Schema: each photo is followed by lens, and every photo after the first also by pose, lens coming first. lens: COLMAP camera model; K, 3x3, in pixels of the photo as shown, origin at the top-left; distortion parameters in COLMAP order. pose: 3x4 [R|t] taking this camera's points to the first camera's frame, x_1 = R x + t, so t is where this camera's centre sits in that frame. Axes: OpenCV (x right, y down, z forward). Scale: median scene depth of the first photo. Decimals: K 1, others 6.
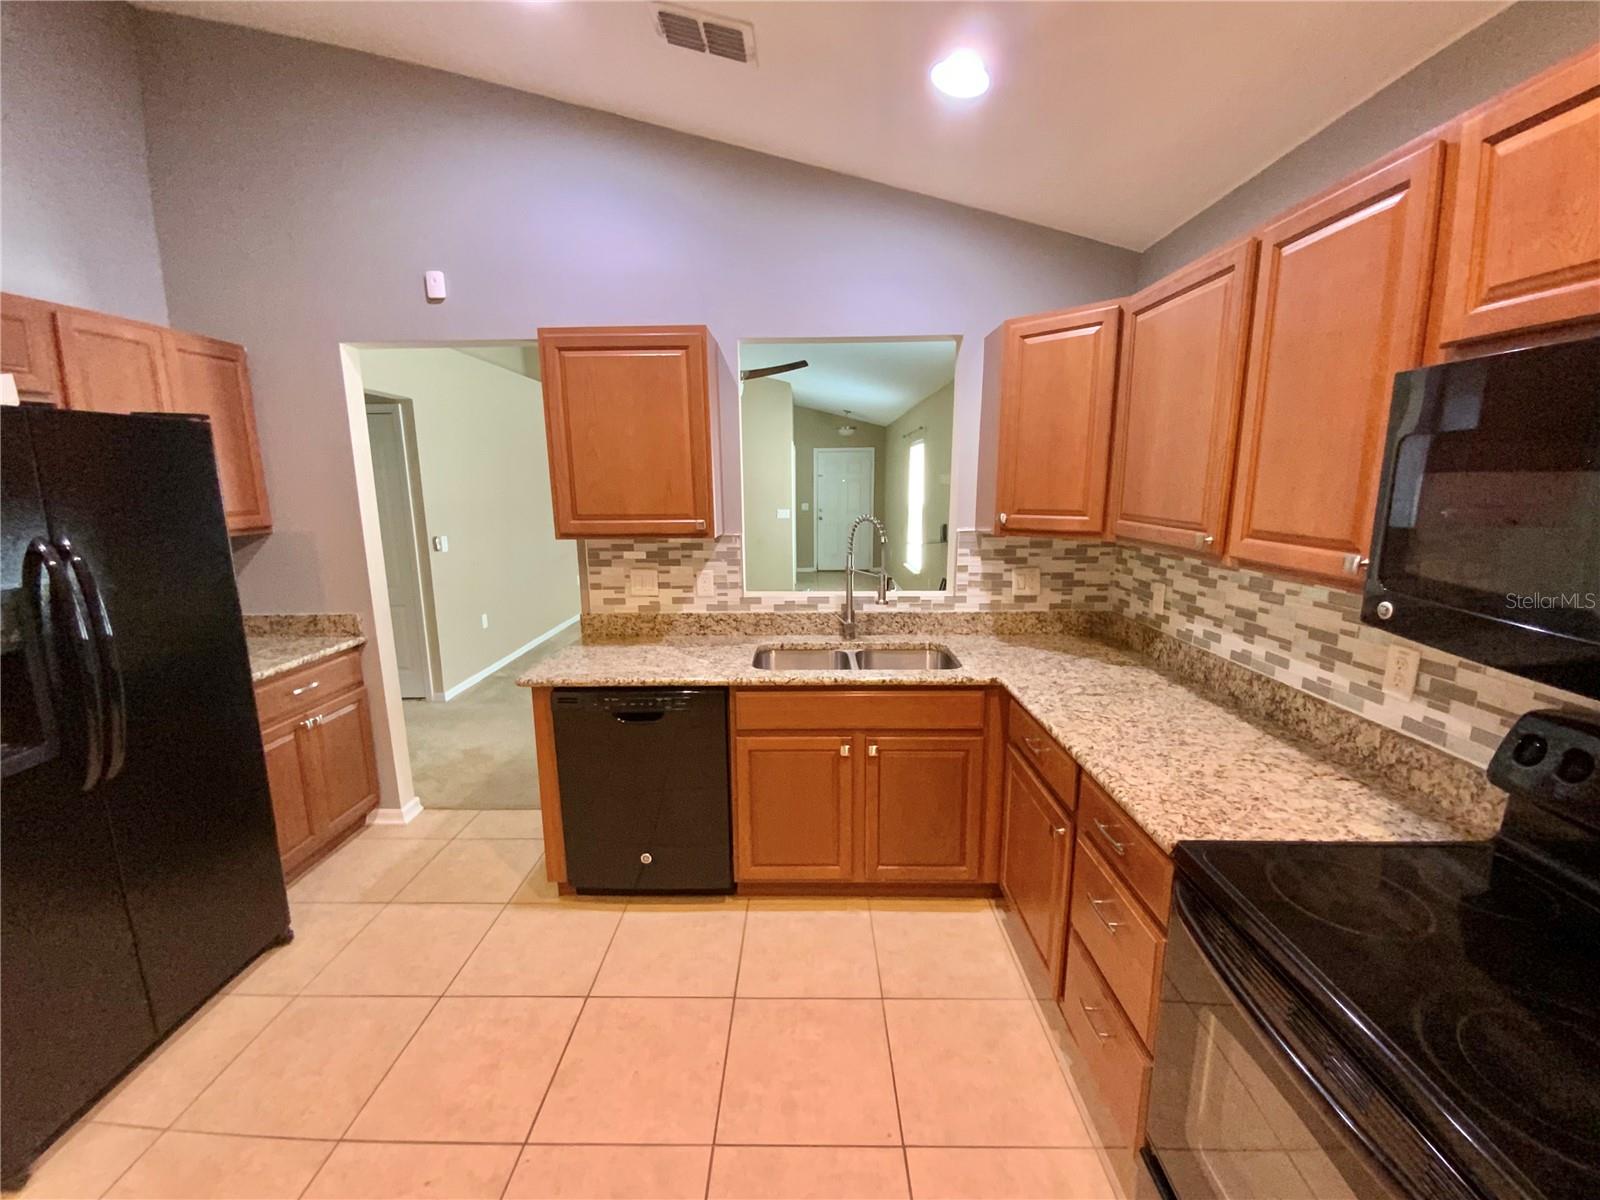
lens RADIAL K [[652.1, 0, 796.7], [0, 652.1, 603.5], [0, 0, 1]] dist [0.010758, -0.005153]
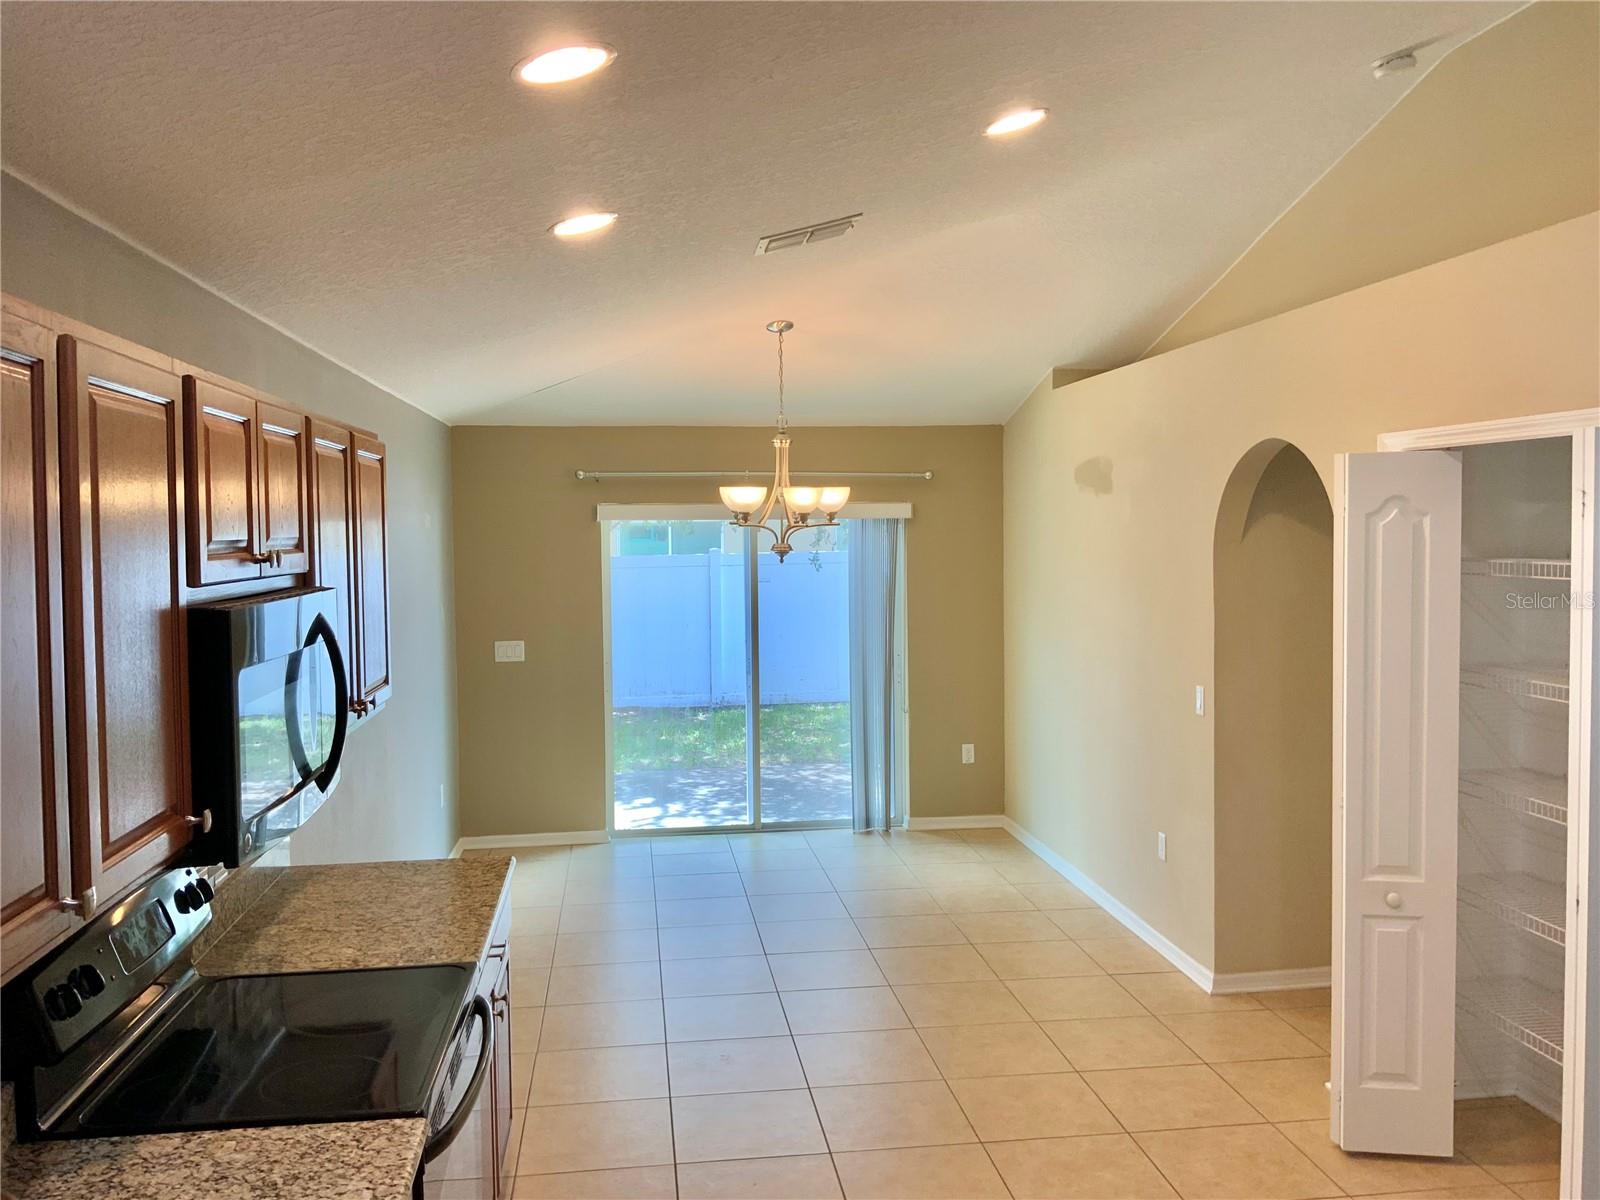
lens RADIAL K [[1308.4, 0, 804.5], [0, 1308.4, 598.0], [0, 0, 1]] dist [0.078025, -0.164645]
pose [[-0.988342, 0.027469, -0.149754, 0.156944], [-0.008544, 0.972033, 0.234687, -0.357212], [0.152012, 0.233230, -0.960466, 1.287558]]
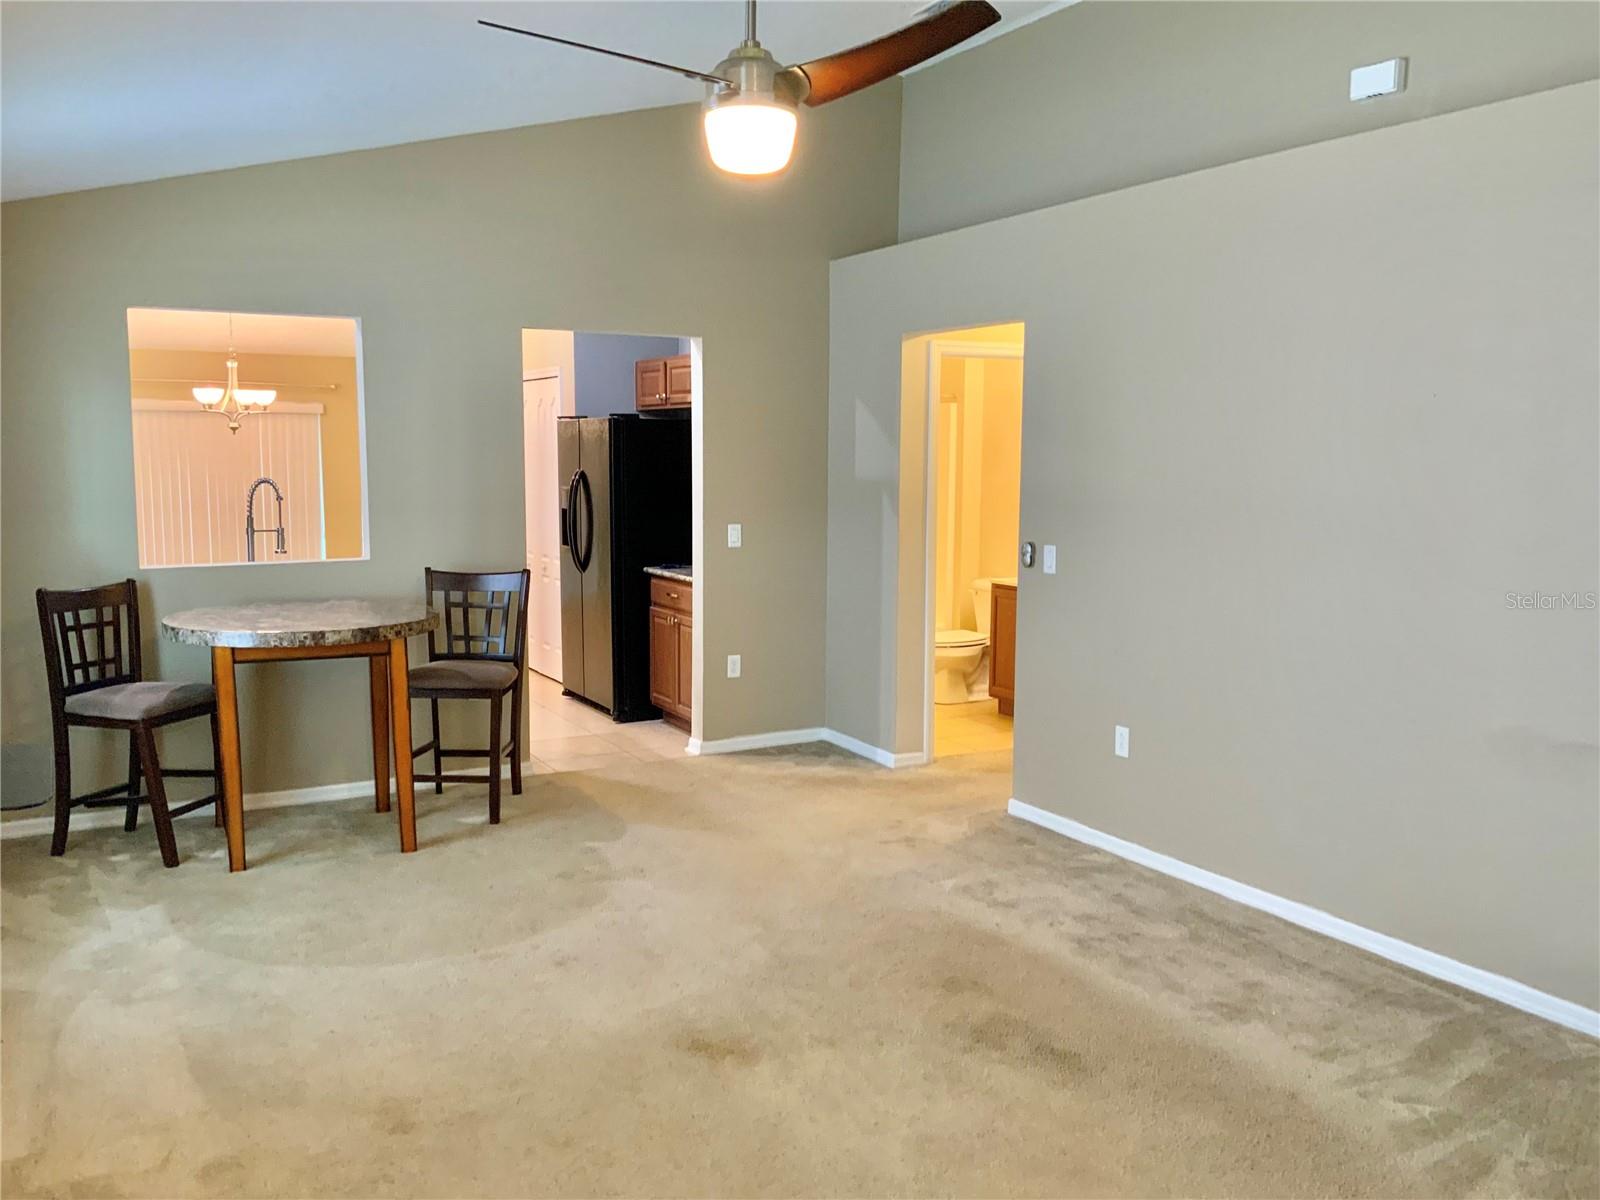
lens RADIAL K [[1308.4, 0, 785.5], [0, 1308.4, 592.6], [0, 0, 1]] dist [0.078025, -0.164645]
pose [[-0.867677, 0.058511, -0.493672, 0.440229], [-0.087864, 0.959366, 0.268135, -0.676904], [0.489301, 0.276030, -0.827279, 3.617060]]
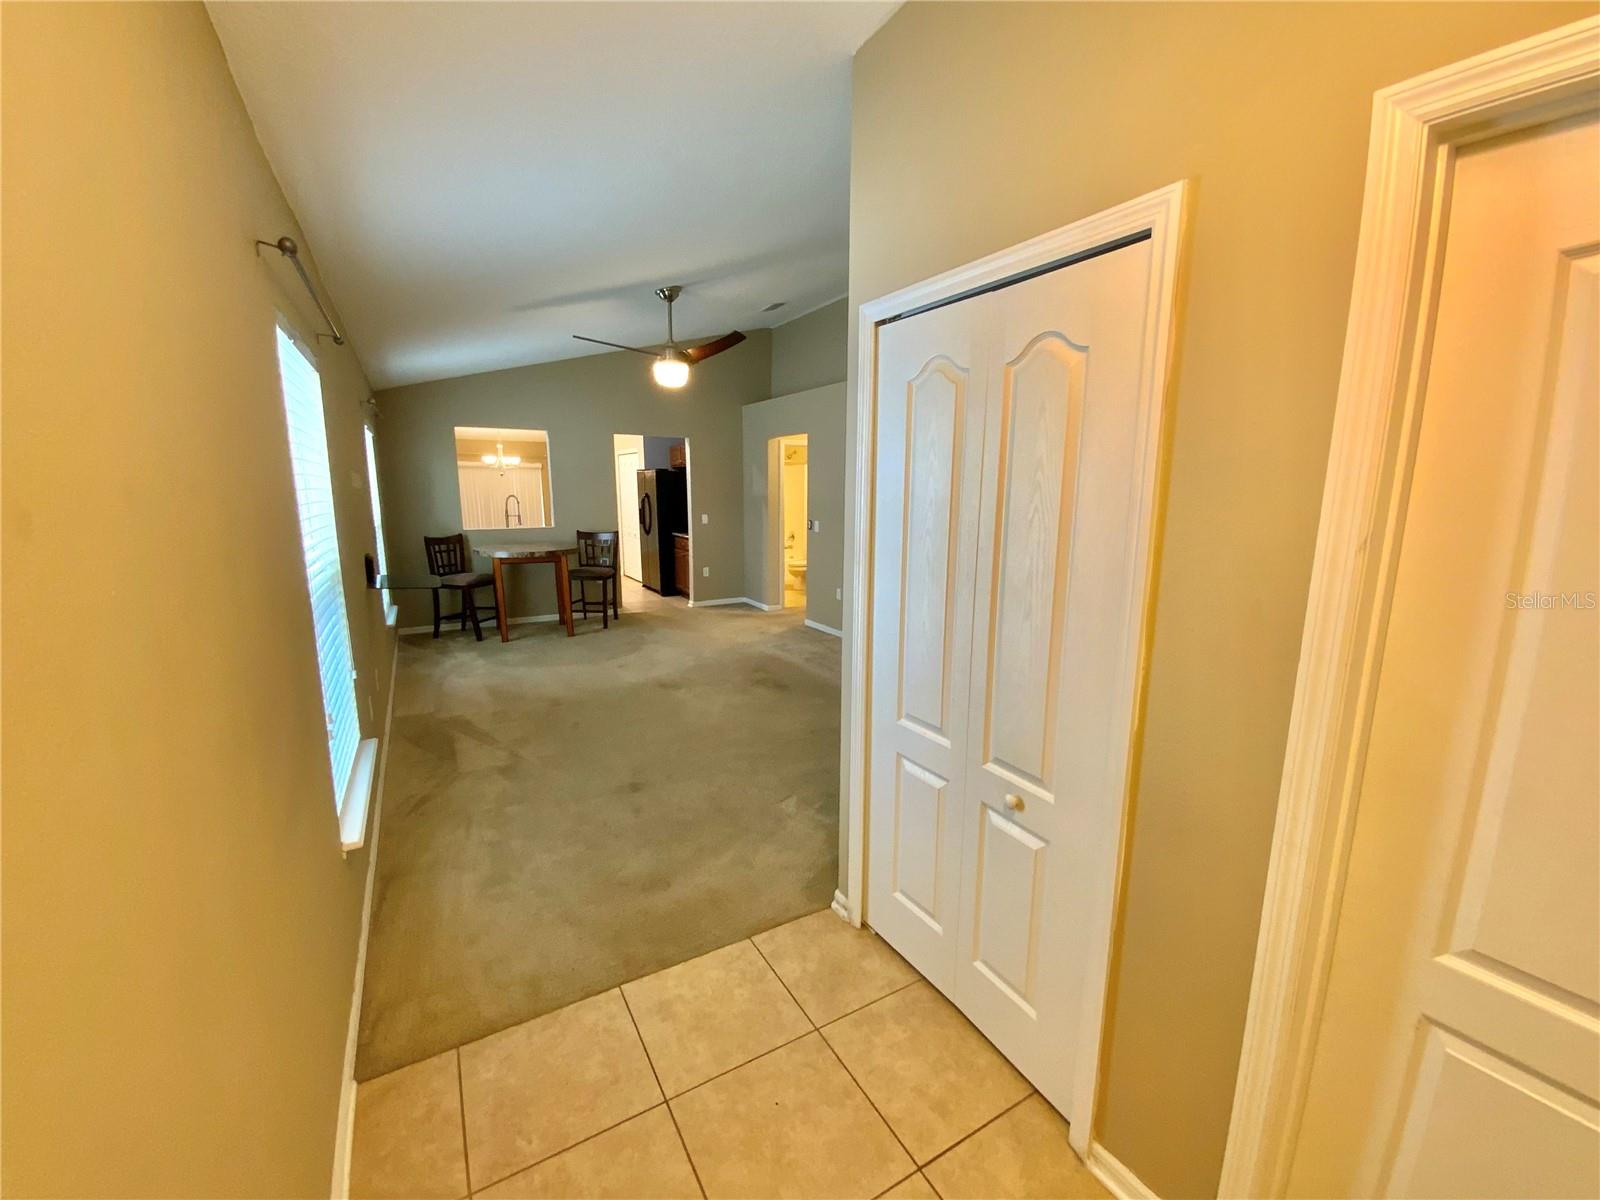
lens RADIAL K [[652.1, 0, 806.3], [0, 652.1, 605.1], [0, 0, 1]] dist [0.010758, -0.005153]
pose [[-0.852002, 0.097529, -0.514374, 0.507034], [-0.094169, 0.937923, 0.333816, -0.805270], [0.515000, 0.332850, -0.789928, 4.353022]]
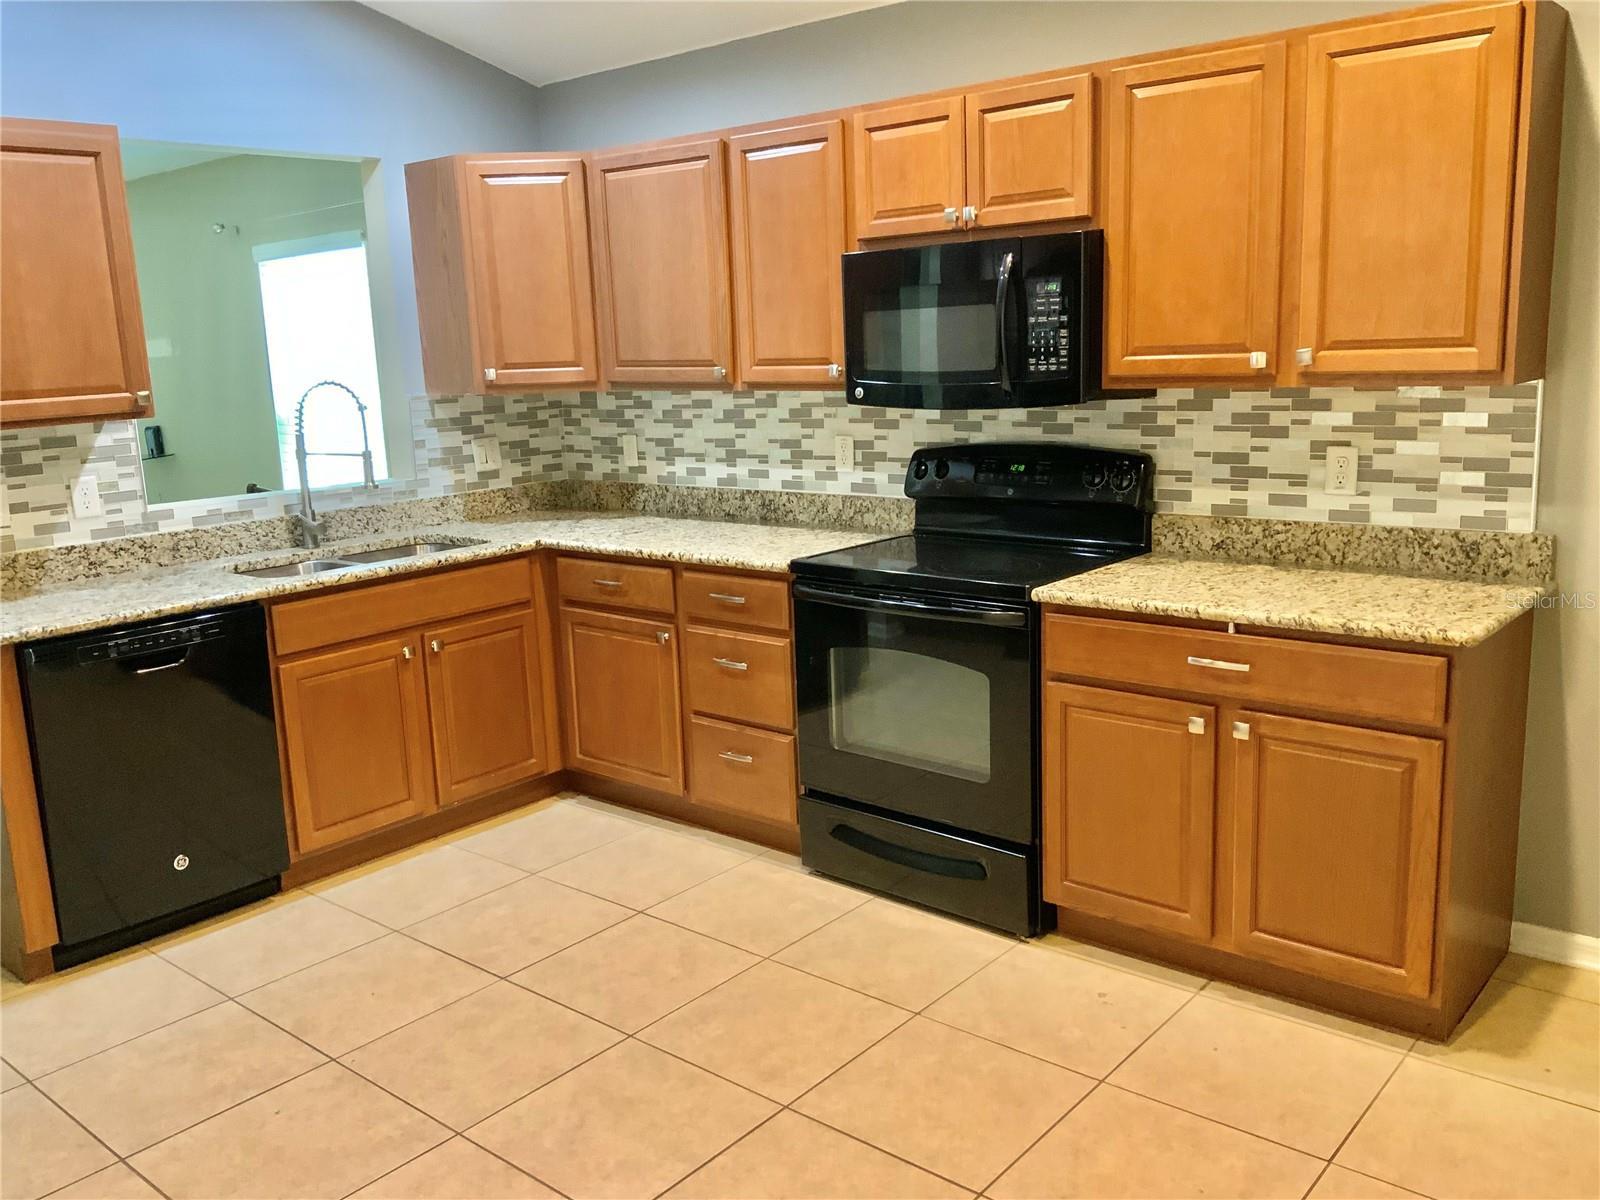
lens RADIAL K [[1308.4, 0, 795.3], [0, 1308.4, 603.5], [0, 0, 1]] dist [0.078025, -0.164645]
pose [[0.635249, -0.167879, 0.753840, -0.843186], [0.173754, 0.982132, 0.072299, 0.122026], [-0.752508, 0.085055, 0.653068, -0.475831]]
